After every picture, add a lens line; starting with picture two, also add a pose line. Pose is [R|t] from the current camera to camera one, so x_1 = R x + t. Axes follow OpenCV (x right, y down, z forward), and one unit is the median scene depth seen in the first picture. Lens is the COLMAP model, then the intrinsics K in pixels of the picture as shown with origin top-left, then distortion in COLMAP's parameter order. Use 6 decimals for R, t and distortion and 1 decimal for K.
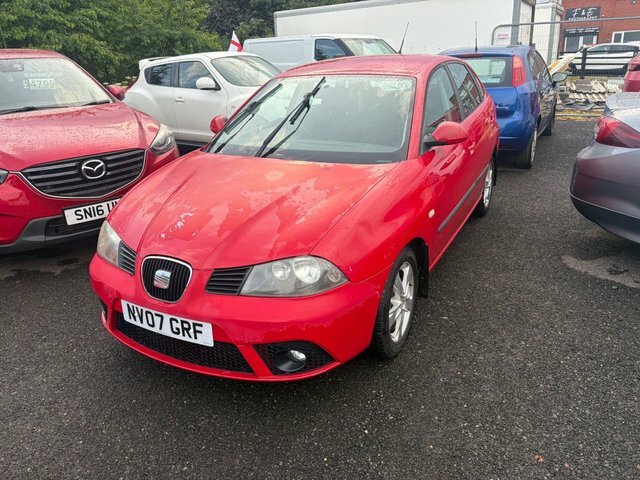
lens RADIAL K [[494.9, 0, 326.6], [0, 494.9, 239.7], [0, 0, 1]] dist [0.036543, -0.037699]
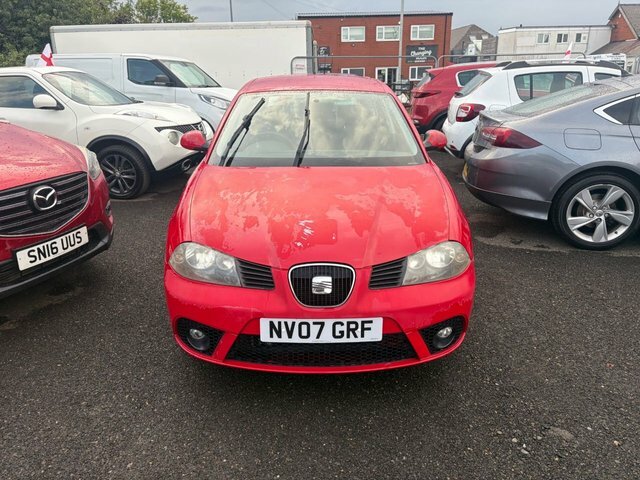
lens RADIAL K [[494.9, 0, 320.9], [0, 494.9, 239.3], [0, 0, 1]] dist [0.036543, -0.037699]
pose [[0.869774, -0.118256, 0.479071, -0.483107], [0.143713, 0.989479, -0.016669, 0.003324], [-0.472059, 0.083347, 0.877618, 0.079122]]
